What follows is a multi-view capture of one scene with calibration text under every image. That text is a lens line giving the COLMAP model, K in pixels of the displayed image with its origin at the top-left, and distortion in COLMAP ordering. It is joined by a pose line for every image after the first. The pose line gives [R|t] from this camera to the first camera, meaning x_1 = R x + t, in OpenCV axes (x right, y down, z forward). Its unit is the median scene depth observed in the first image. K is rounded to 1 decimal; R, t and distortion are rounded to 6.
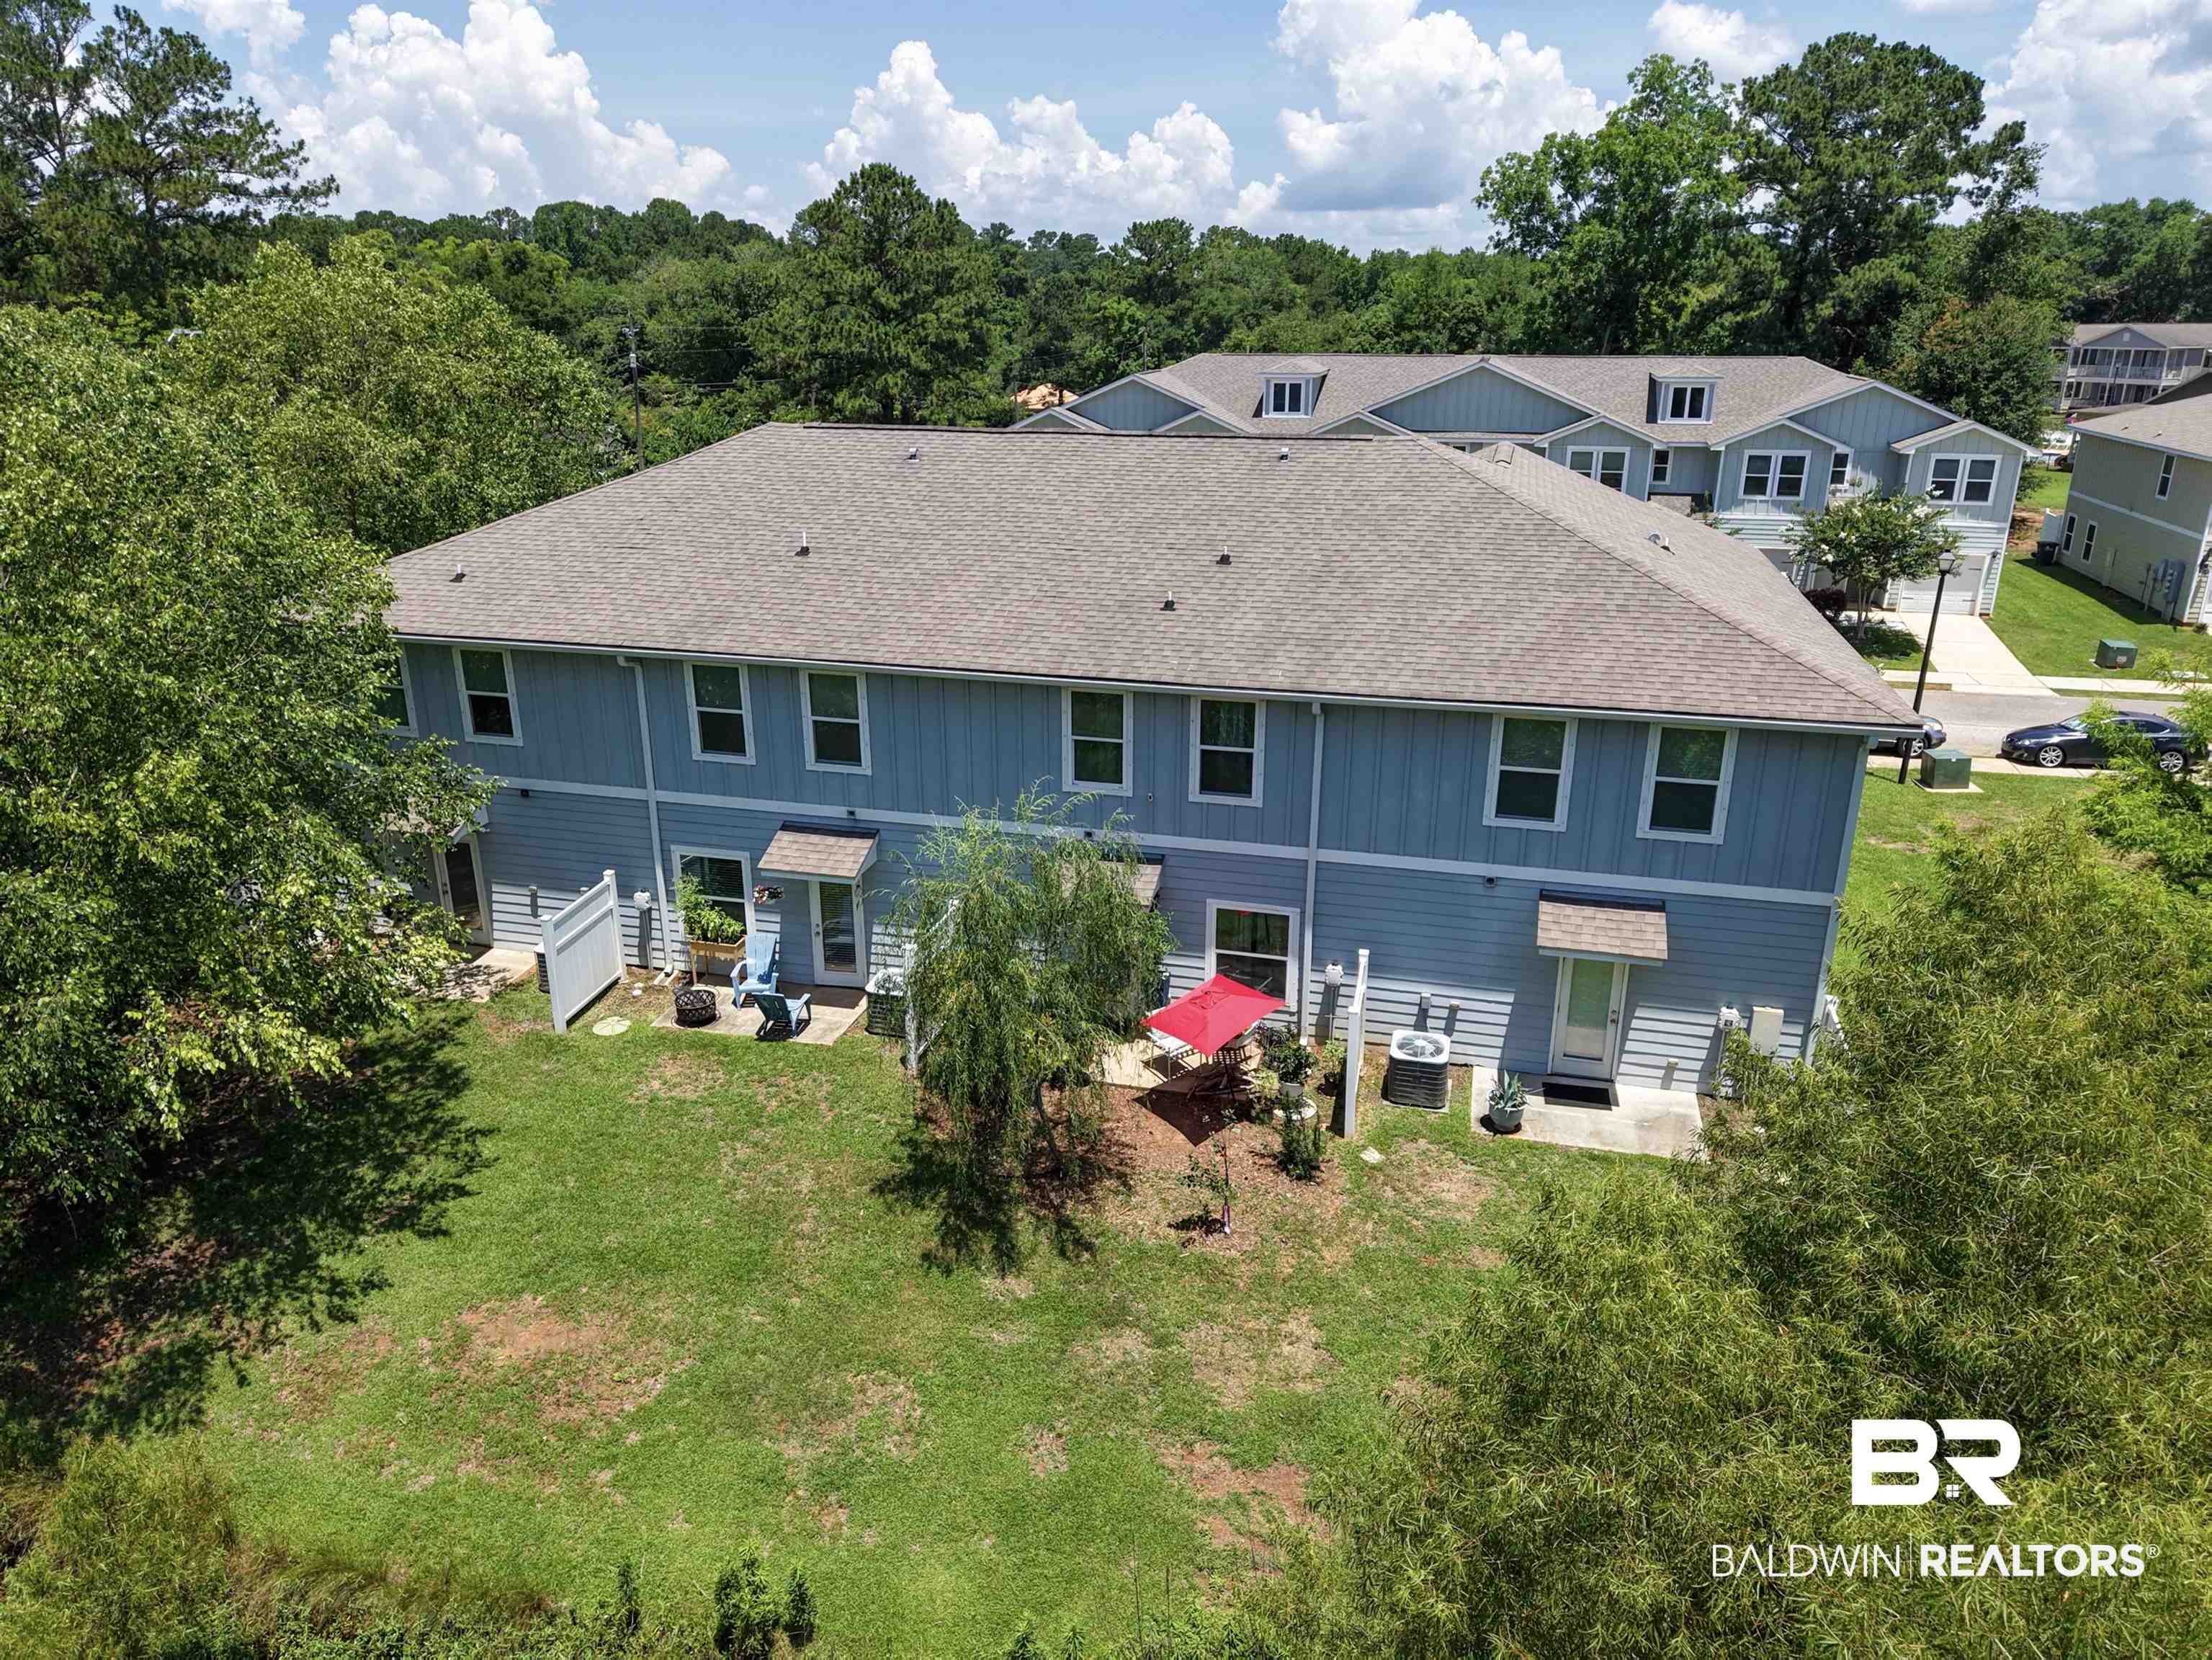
lens RADIAL K [[1515.7, 0, 1159.4], [0, 1515.7, 785.8], [0, 0, 1]] dist [-0.005490, -0.000952]
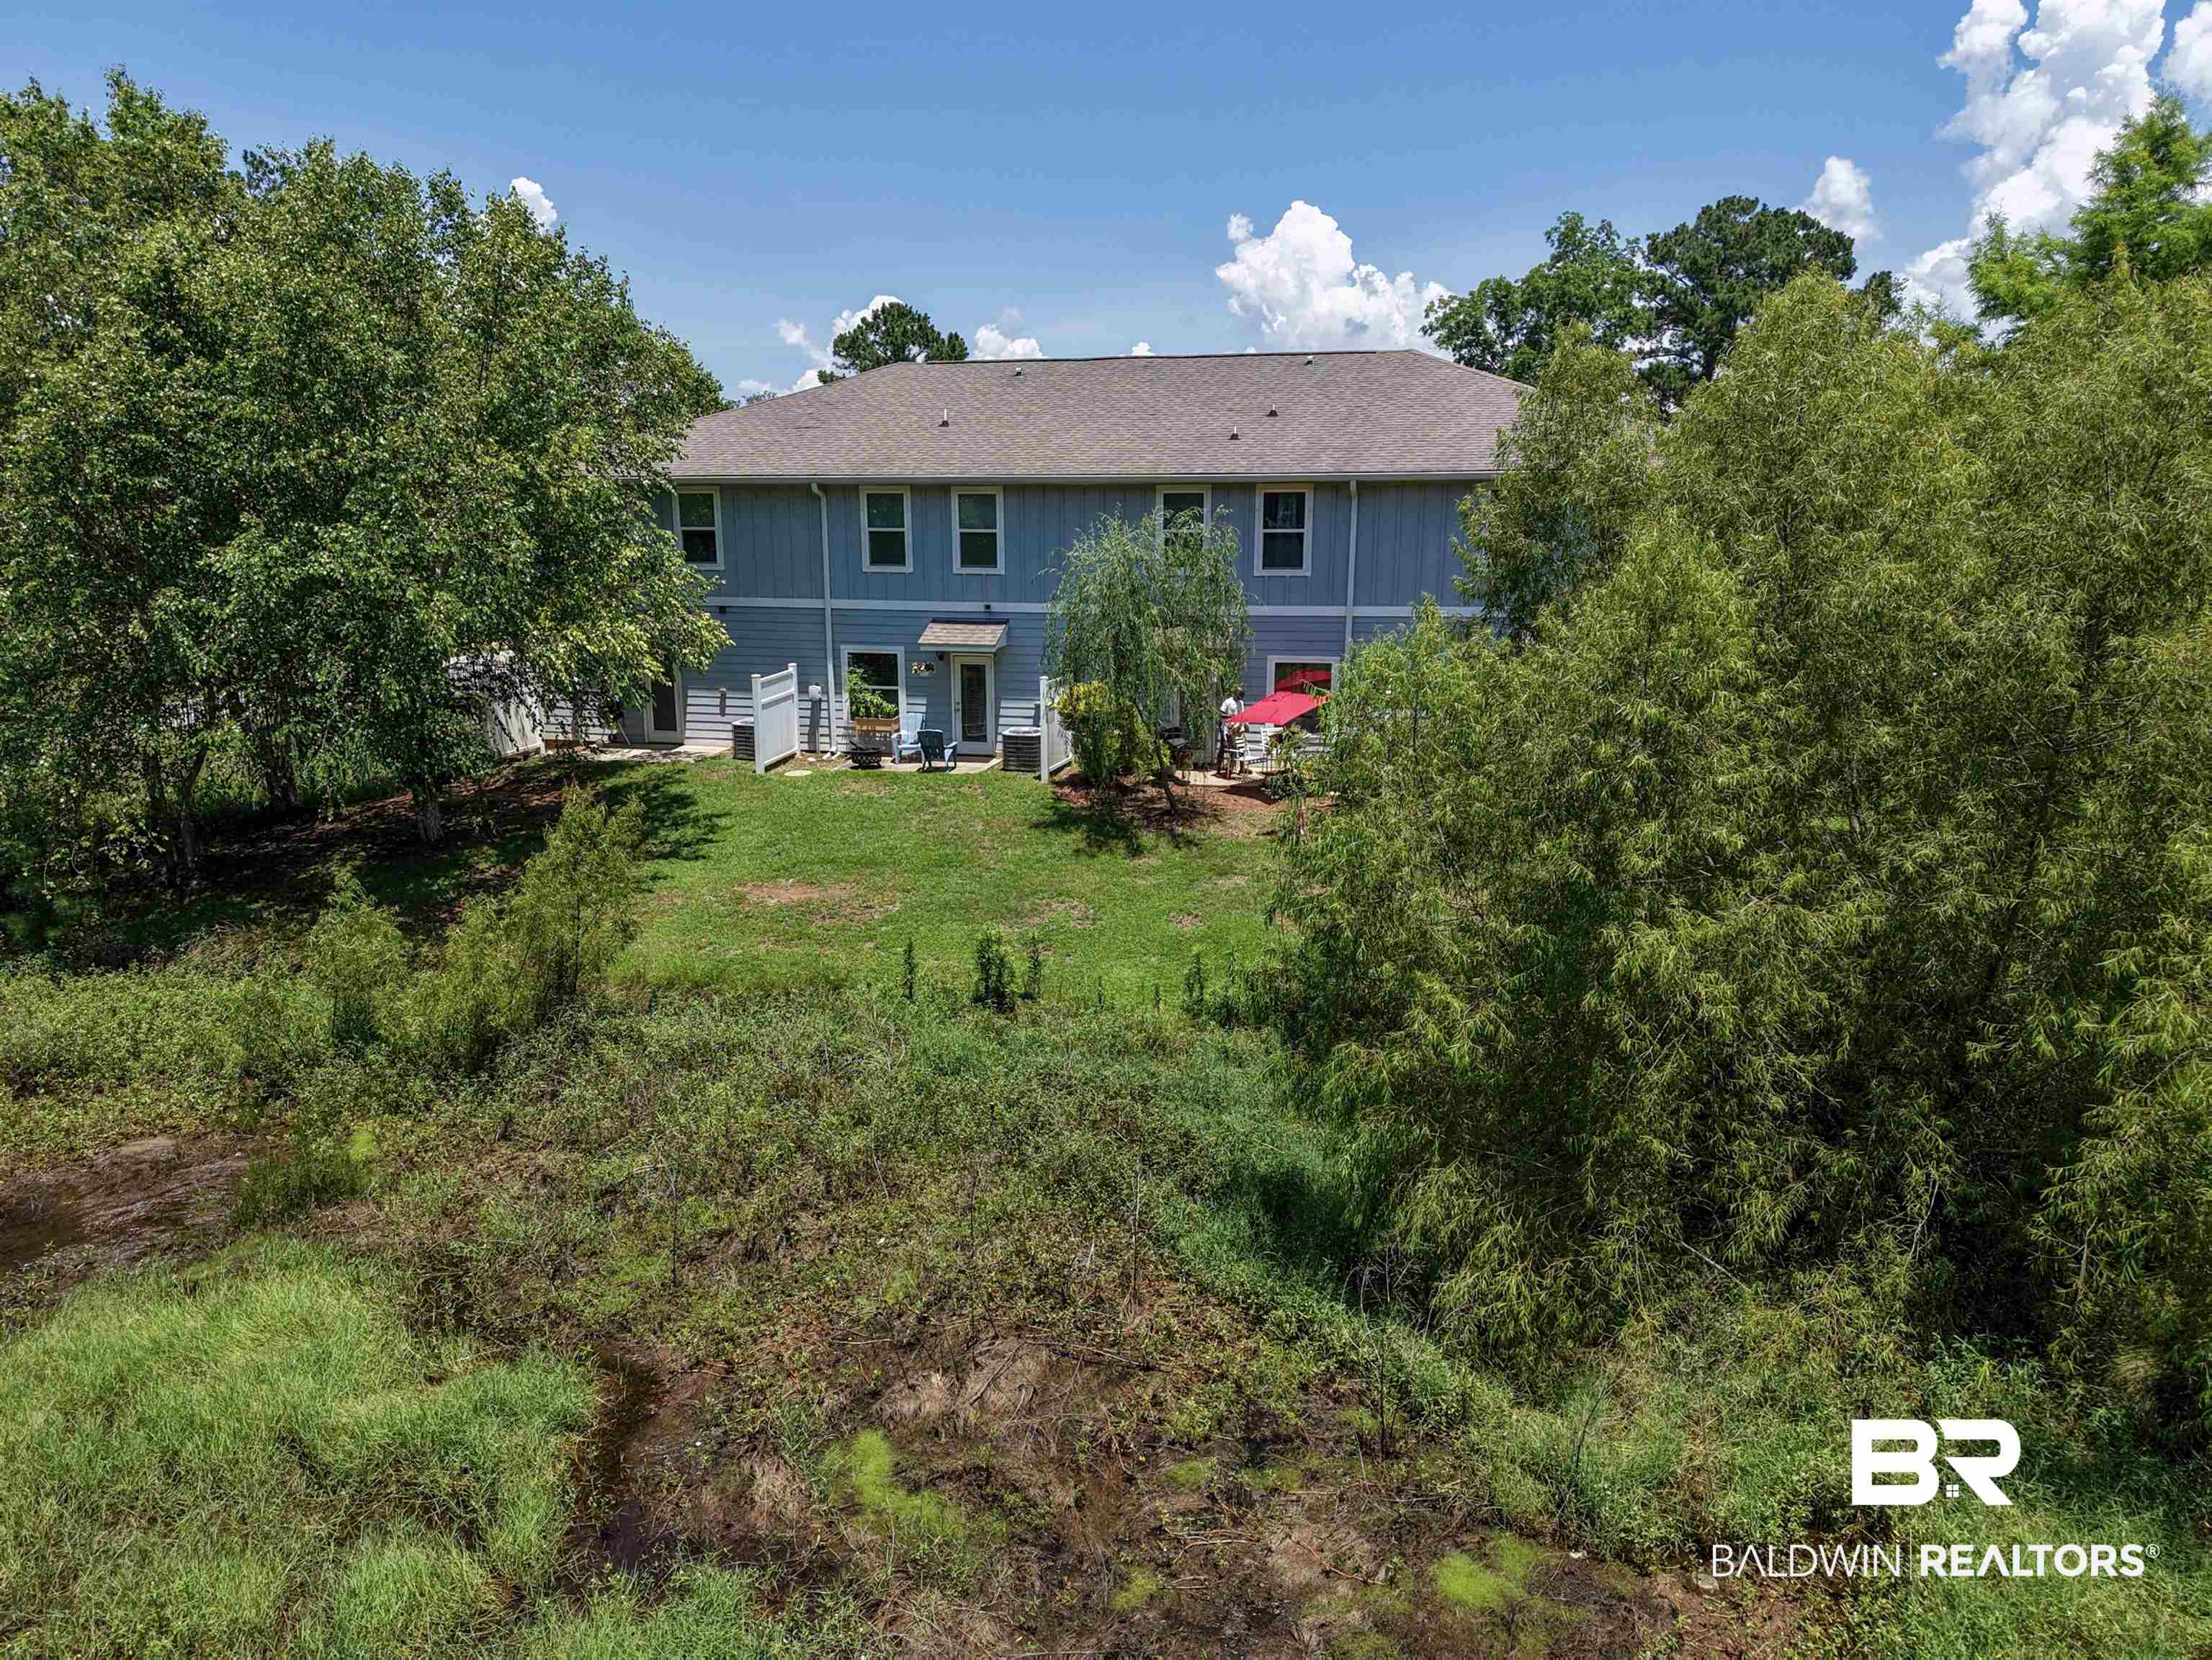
lens RADIAL K [[1508.8, 0, 1157.4], [0, 1508.8, 826.1], [0, 0, 1]] dist [-0.004394, -0.002616]
pose [[0.999378, -0.012303, 0.033064, -0.101727], [0.016059, 0.993138, -0.115841, 0.345986], [-0.031412, 0.116300, 0.992717, -0.250515]]
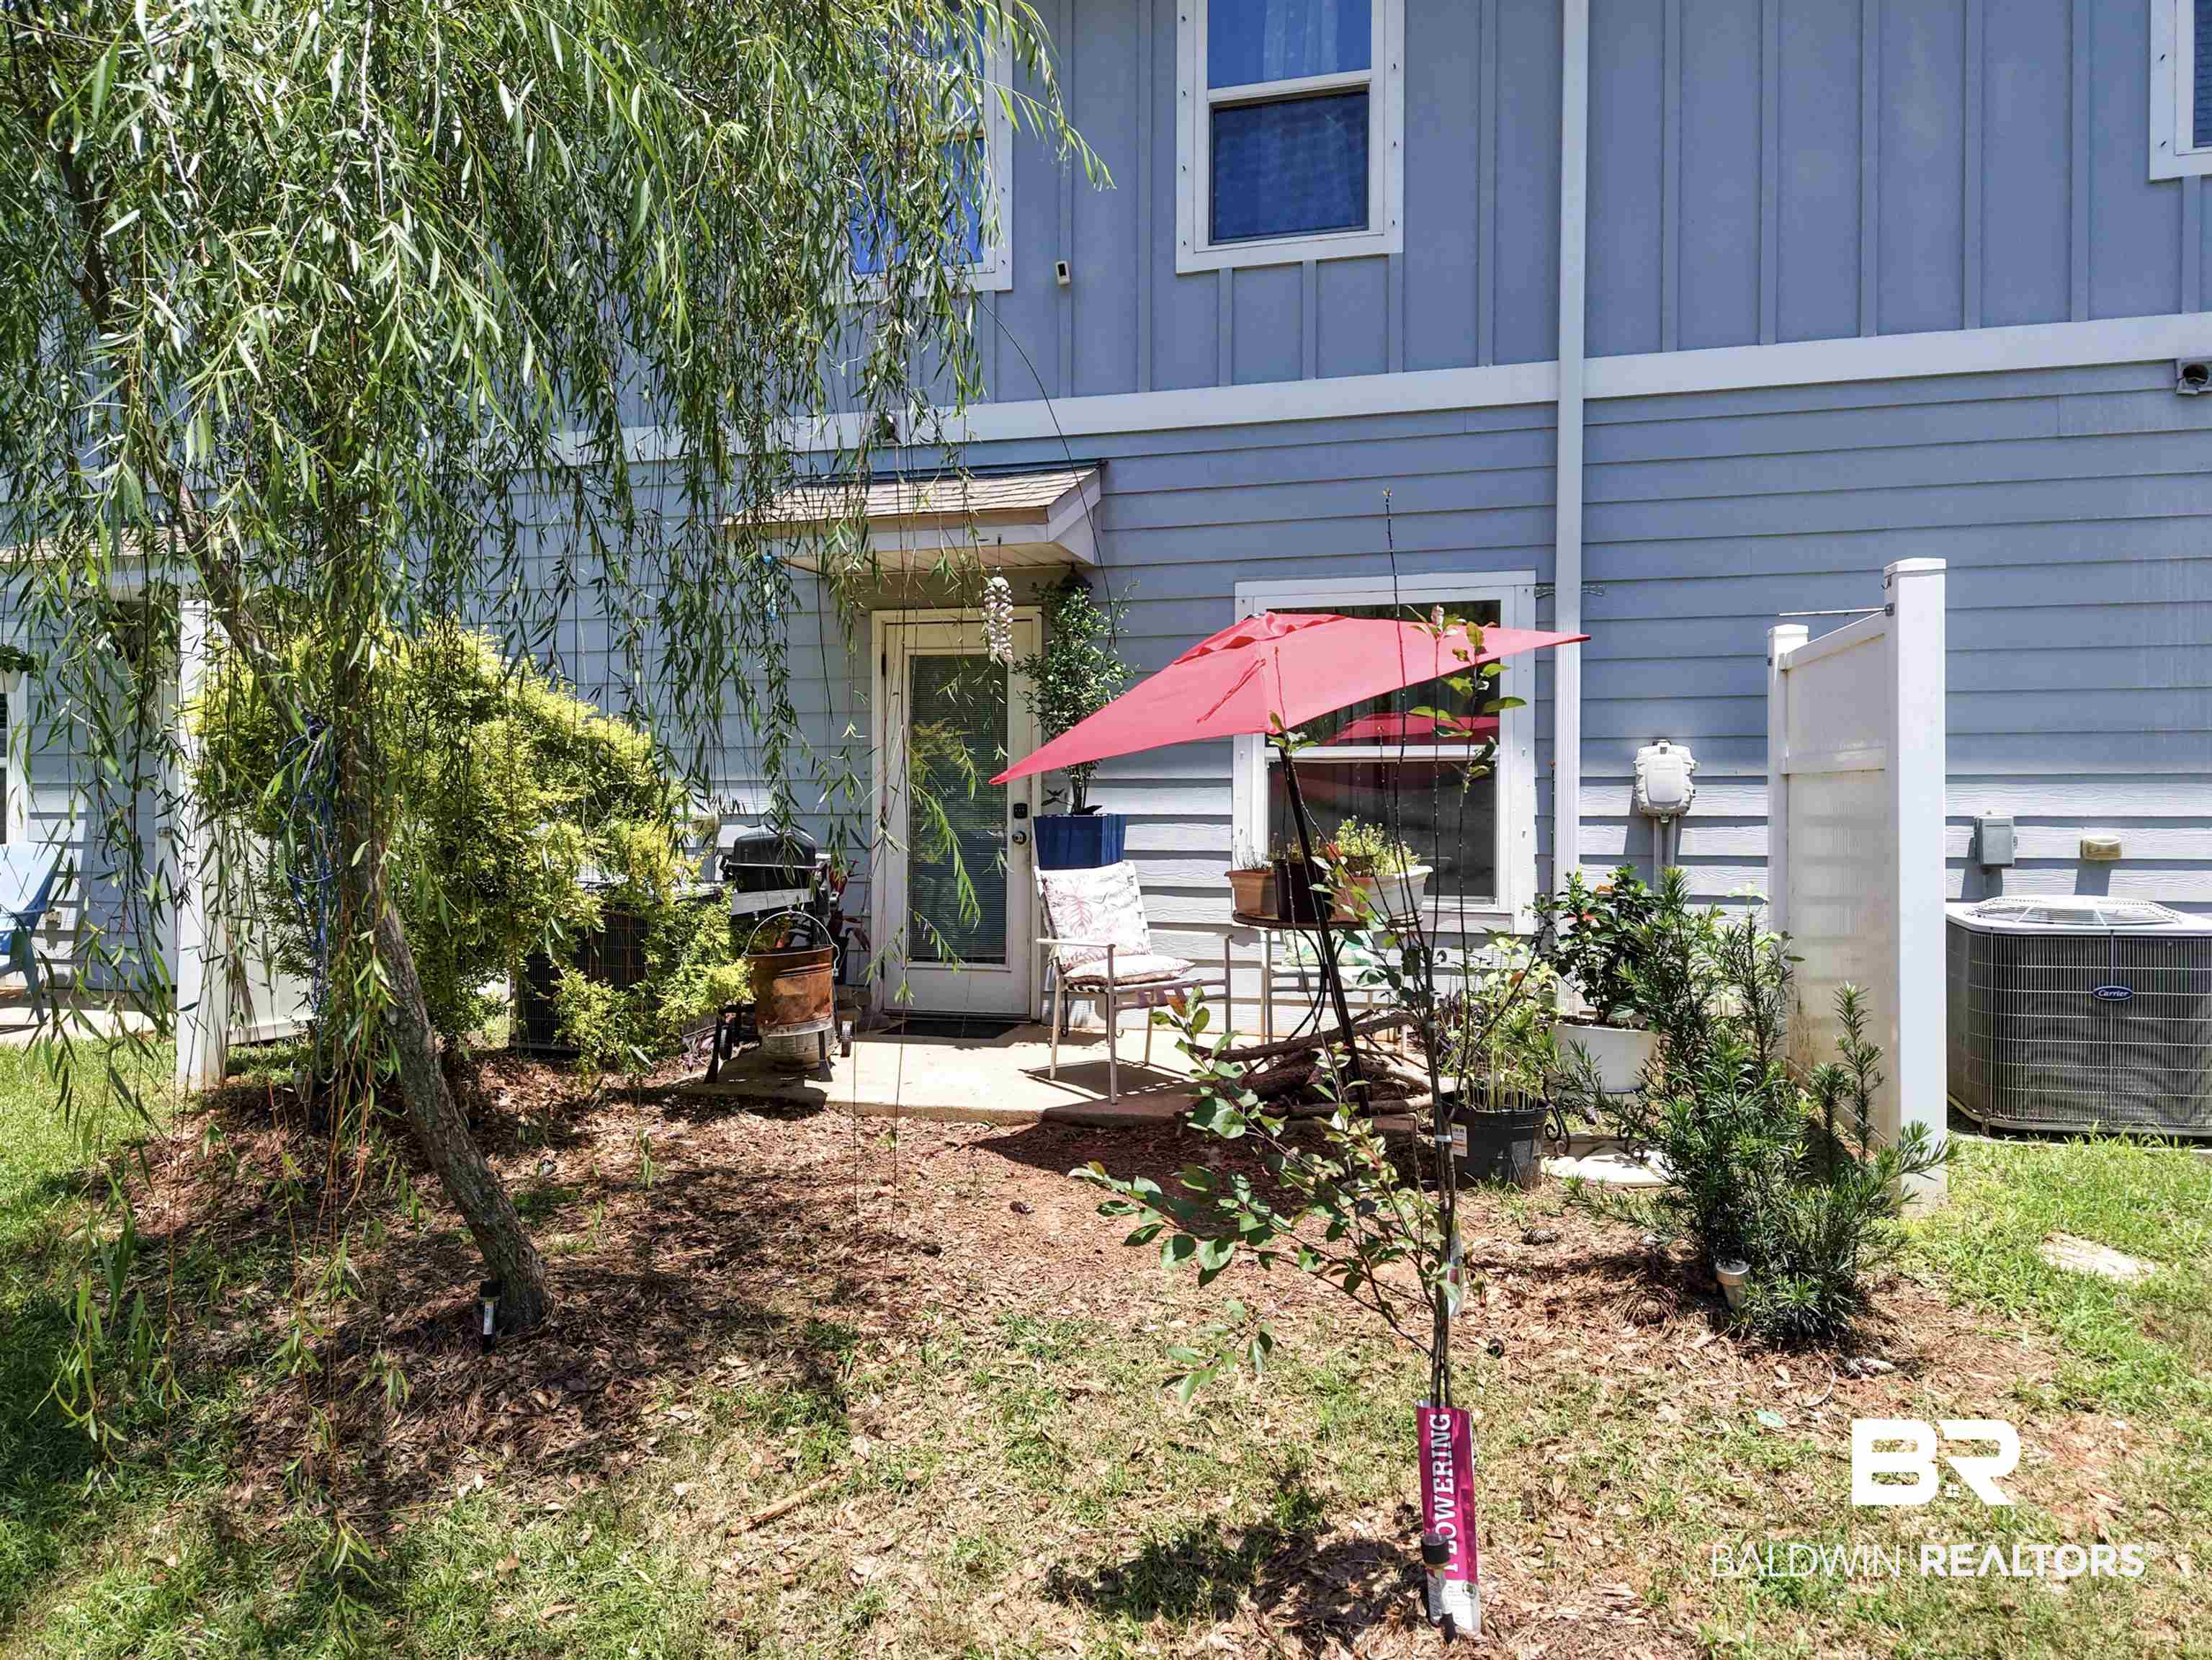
lens RADIAL K [[1508.8, 0, 1157.4], [0, 1508.8, 826.1], [0, 0, 1]] dist [-0.004394, -0.002616]
pose [[0.999961, -0.008069, -0.003680, 0.013978], [0.006521, 0.950212, -0.311534, 0.210665], [0.006011, 0.311498, 0.950228, 0.663995]]
